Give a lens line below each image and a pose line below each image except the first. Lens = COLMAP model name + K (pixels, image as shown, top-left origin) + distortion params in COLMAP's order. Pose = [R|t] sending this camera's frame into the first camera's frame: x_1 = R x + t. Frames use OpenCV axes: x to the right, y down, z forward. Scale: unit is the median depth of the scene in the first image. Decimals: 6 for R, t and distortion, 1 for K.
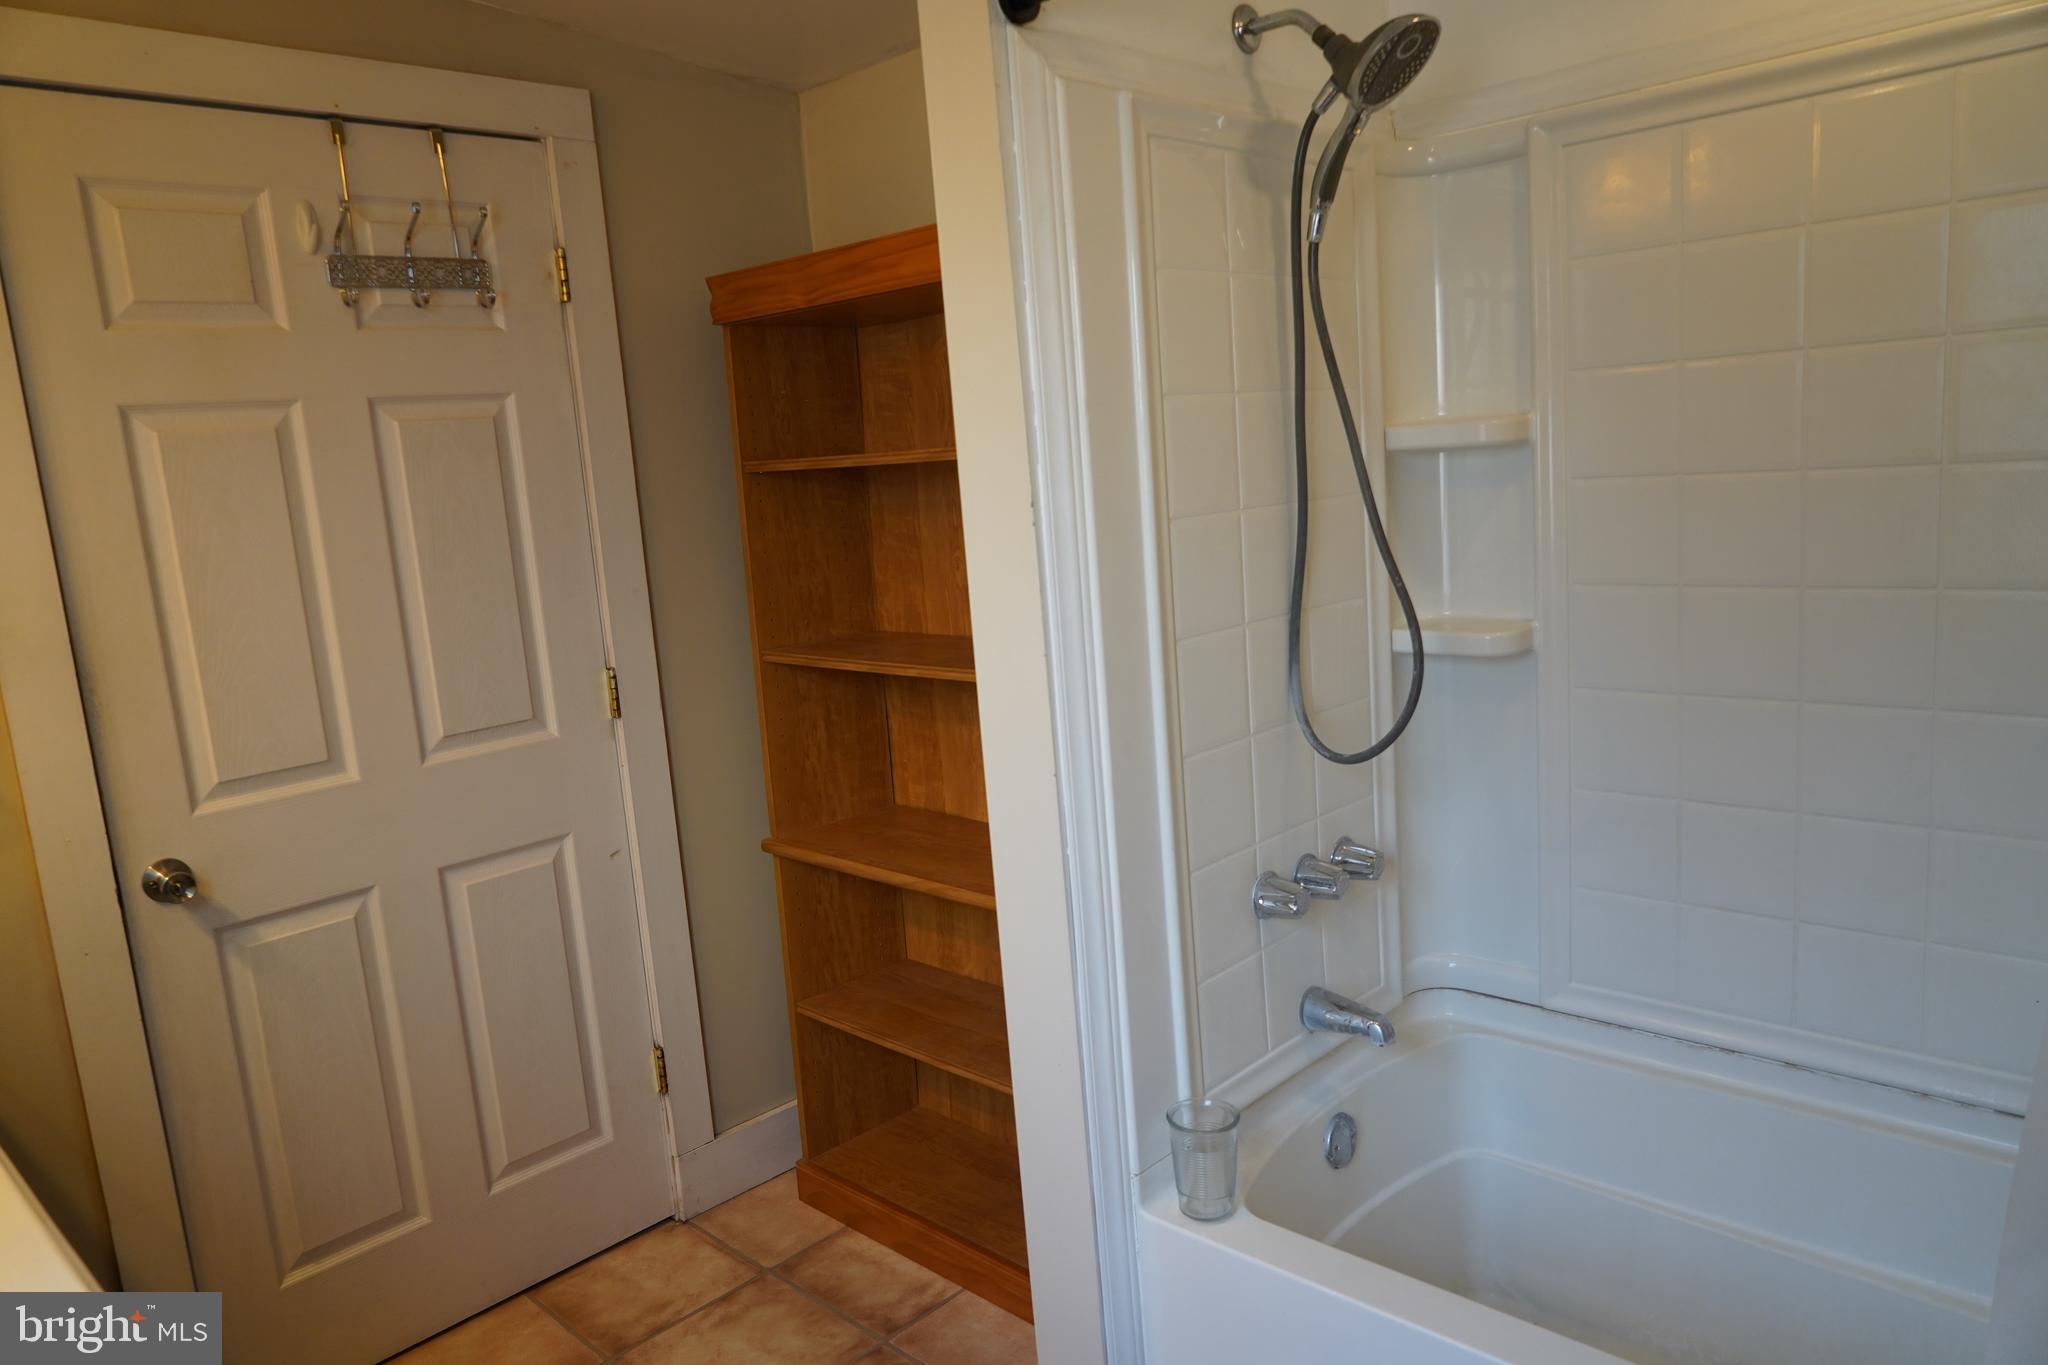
lens RADIAL K [[1381.3, 0, 1026.1], [0, 1381.3, 681.3], [0, 0, 1]] dist [-0.036080, 0.031088]
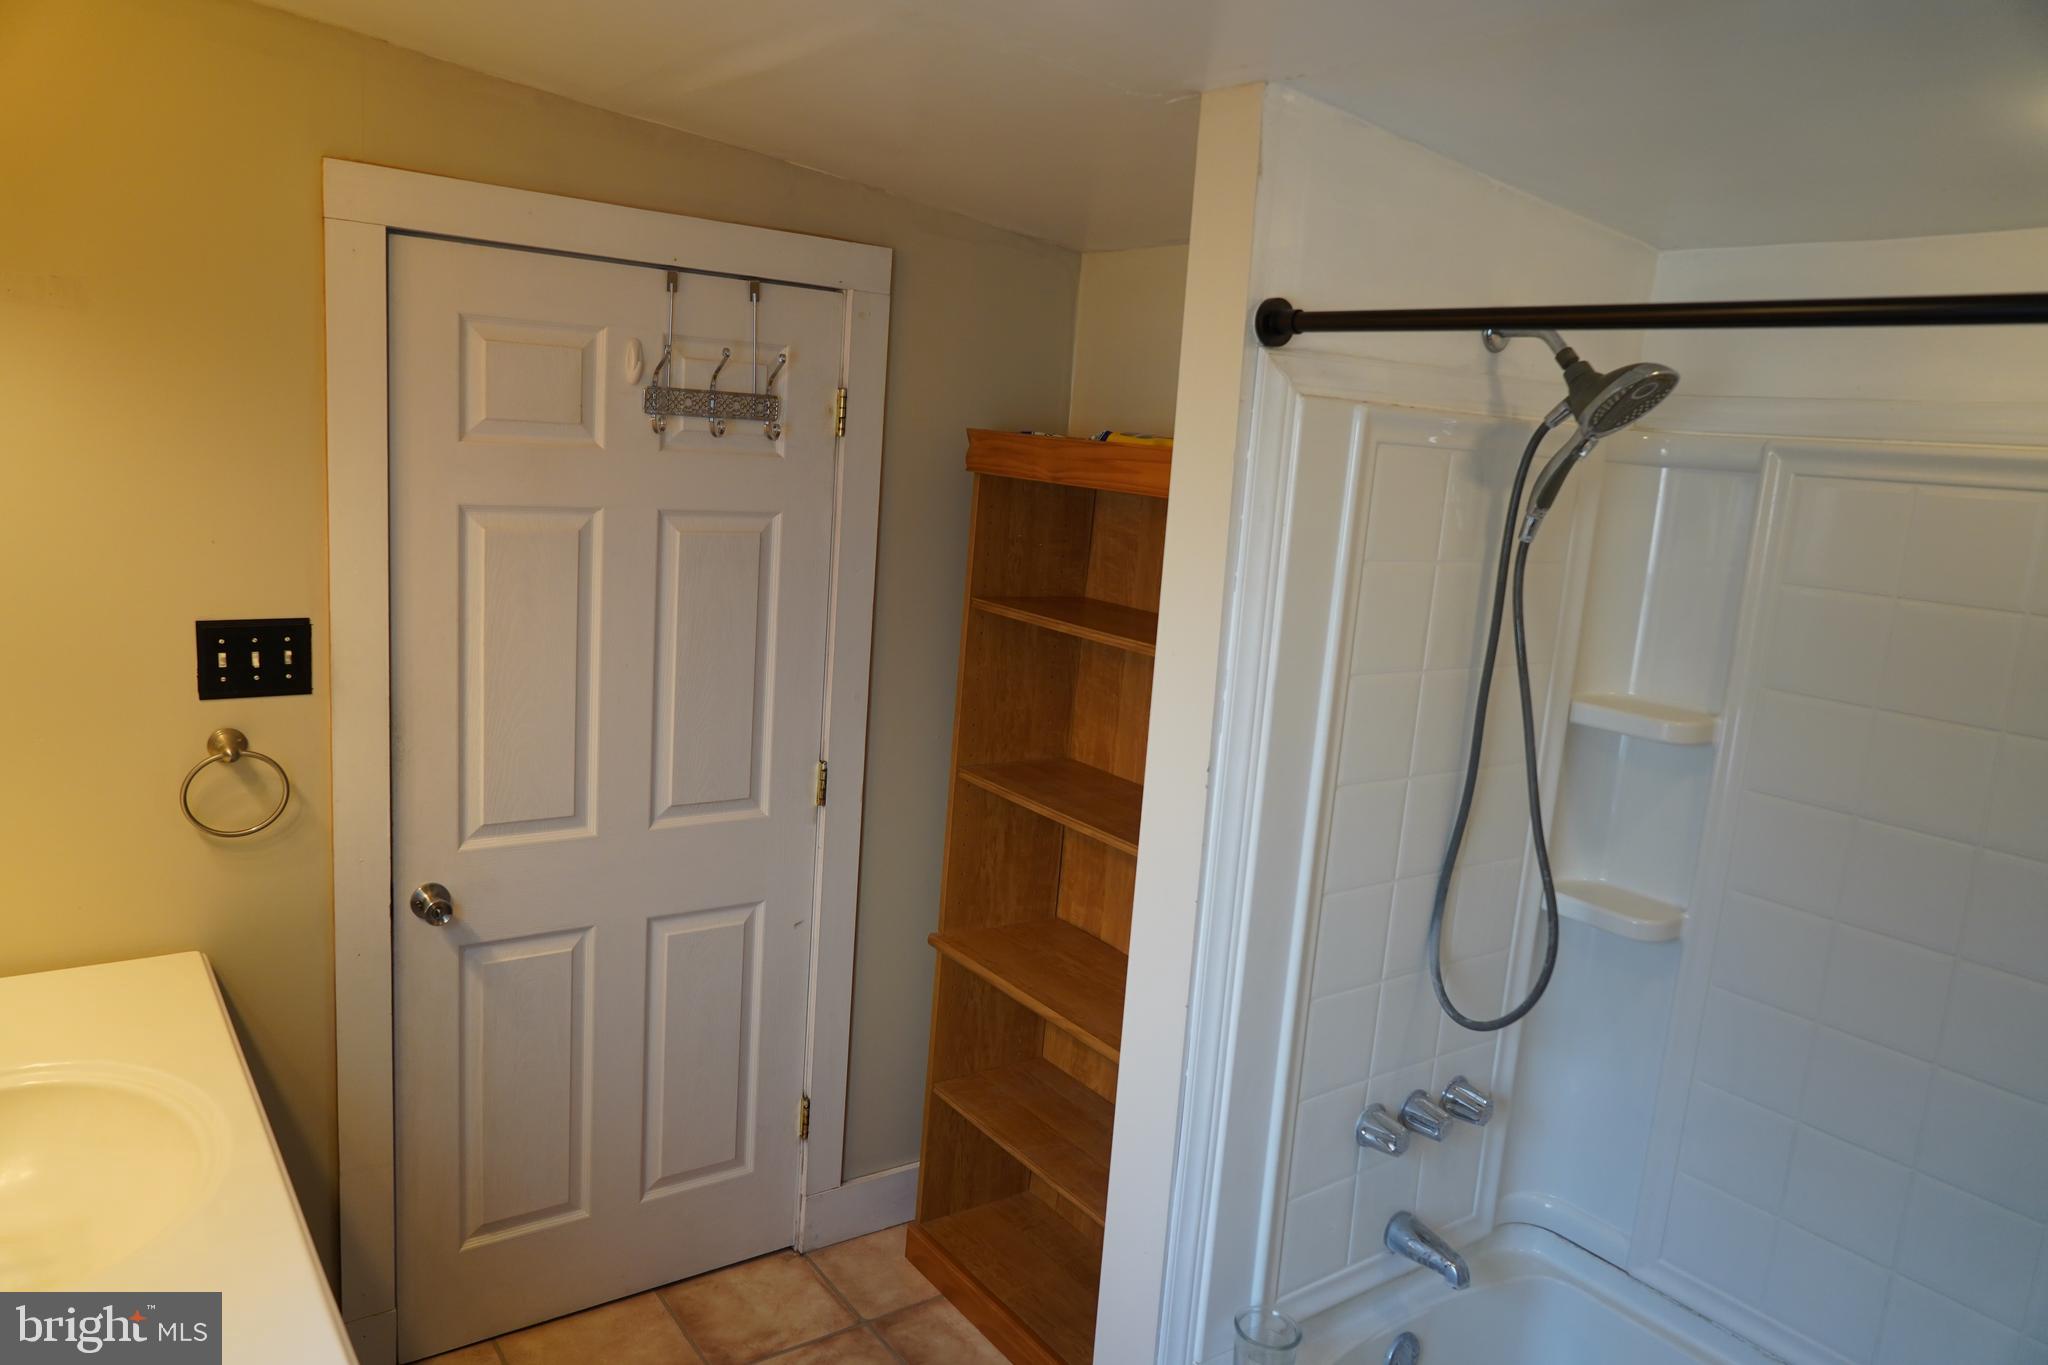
lens RADIAL K [[1381.3, 0, 1023.5], [0, 1381.3, 680.8], [0, 0, 1]] dist [-0.036080, 0.031088]
pose [[0.973282, 0.176103, -0.147340, 0.007980], [-0.174517, 0.984368, 0.023728, -0.144732], [0.149215, 0.002619, 0.988801, -0.083031]]
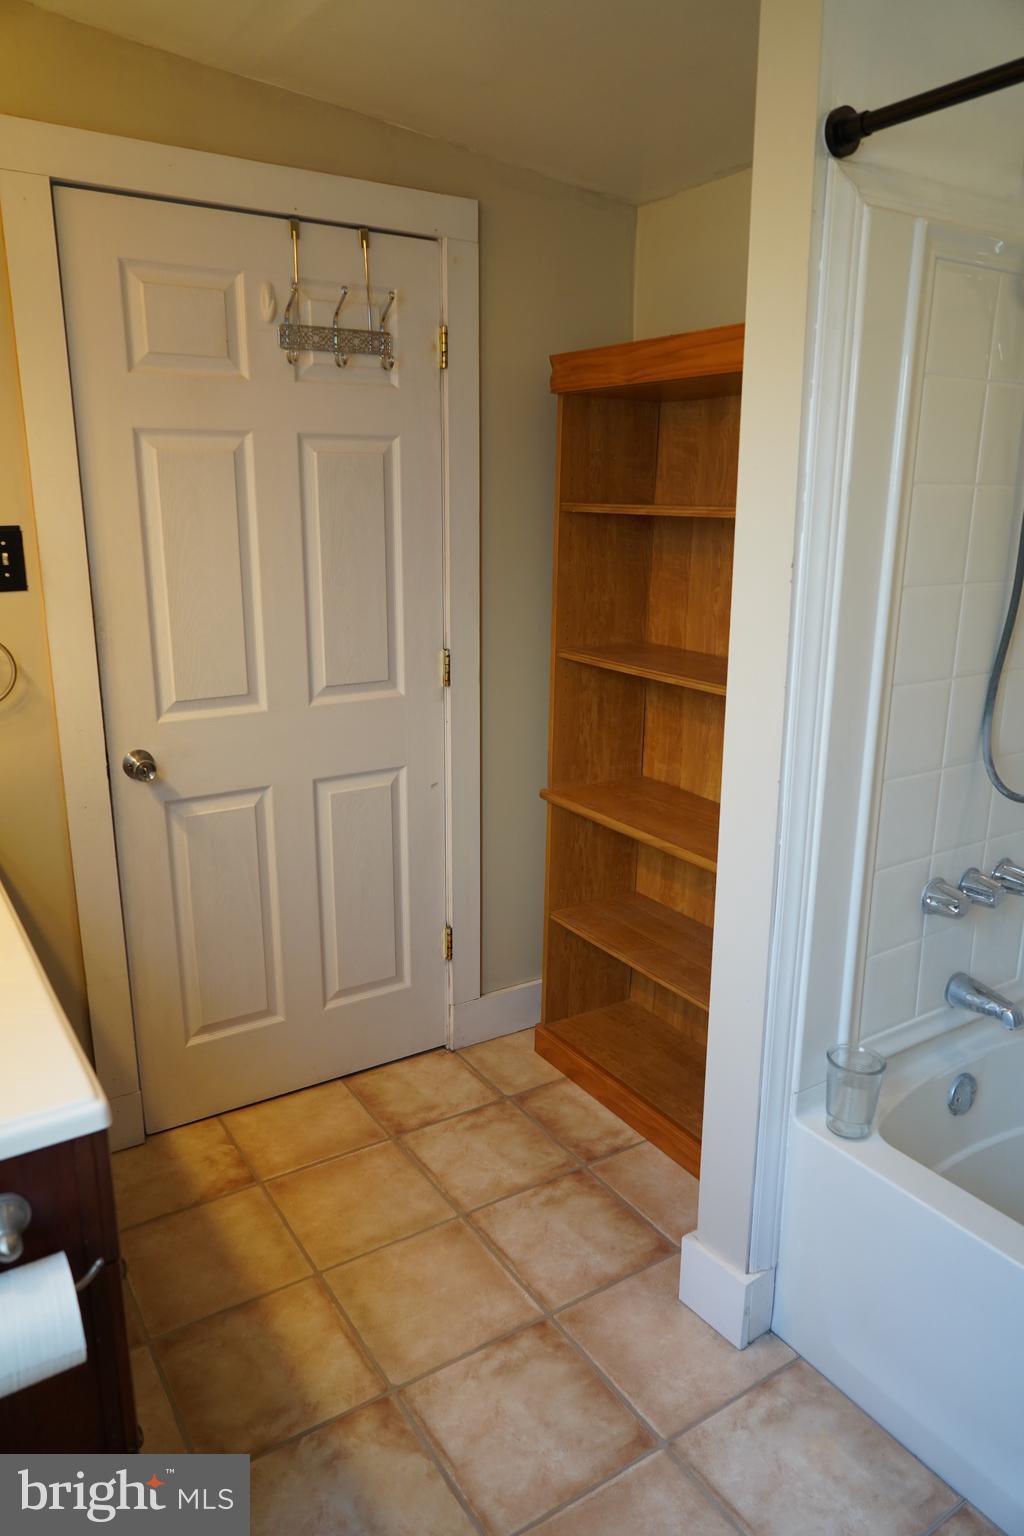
lens RADIAL K [[1035.9, 0, 513.5], [0, 1035.9, 772.8], [0, 0, 1]] dist [-0.036080, 0.031088]
pose [[0.969564, 0.137036, -0.202898, -0.017890], [-0.115474, 0.986678, 0.114592, -0.015656], [0.215898, -0.087675, 0.972472, 0.020452]]
